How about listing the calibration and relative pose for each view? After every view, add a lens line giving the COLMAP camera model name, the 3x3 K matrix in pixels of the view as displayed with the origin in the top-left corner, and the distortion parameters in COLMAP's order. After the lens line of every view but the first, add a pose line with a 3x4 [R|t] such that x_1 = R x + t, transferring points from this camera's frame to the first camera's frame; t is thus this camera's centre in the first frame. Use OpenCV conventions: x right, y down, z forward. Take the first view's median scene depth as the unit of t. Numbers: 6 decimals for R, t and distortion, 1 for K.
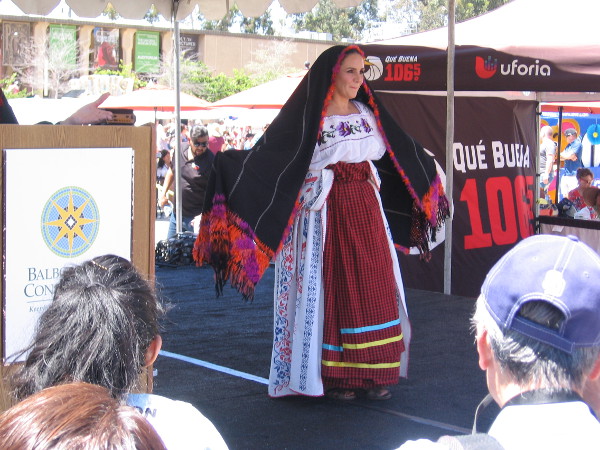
lens RADIAL K [[2195.3, 0, 300.0], [0, 2195.3, 225.0], [0, 0, 1]] dist [-0.152104, -0.936523]
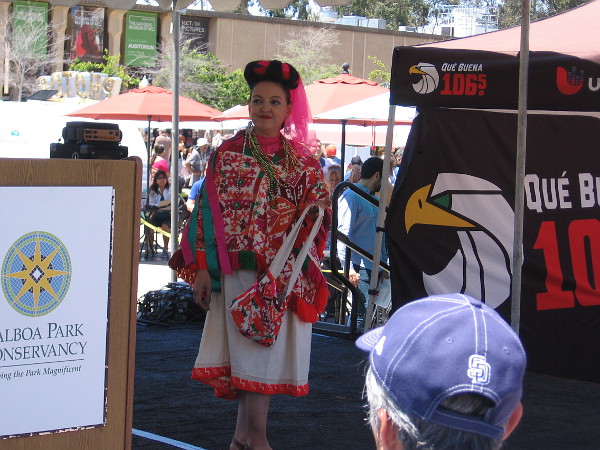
lens RADIAL K [[2195.3, 0, 300.0], [0, 2195.3, 225.0], [0, 0, 1]] dist [-0.152104, -0.936523]
pose [[0.999654, 0.022975, 0.012842, -0.021612], [-0.022514, 0.999135, -0.034977, 0.009941], [-0.013635, 0.034675, 0.999306, 0.229020]]
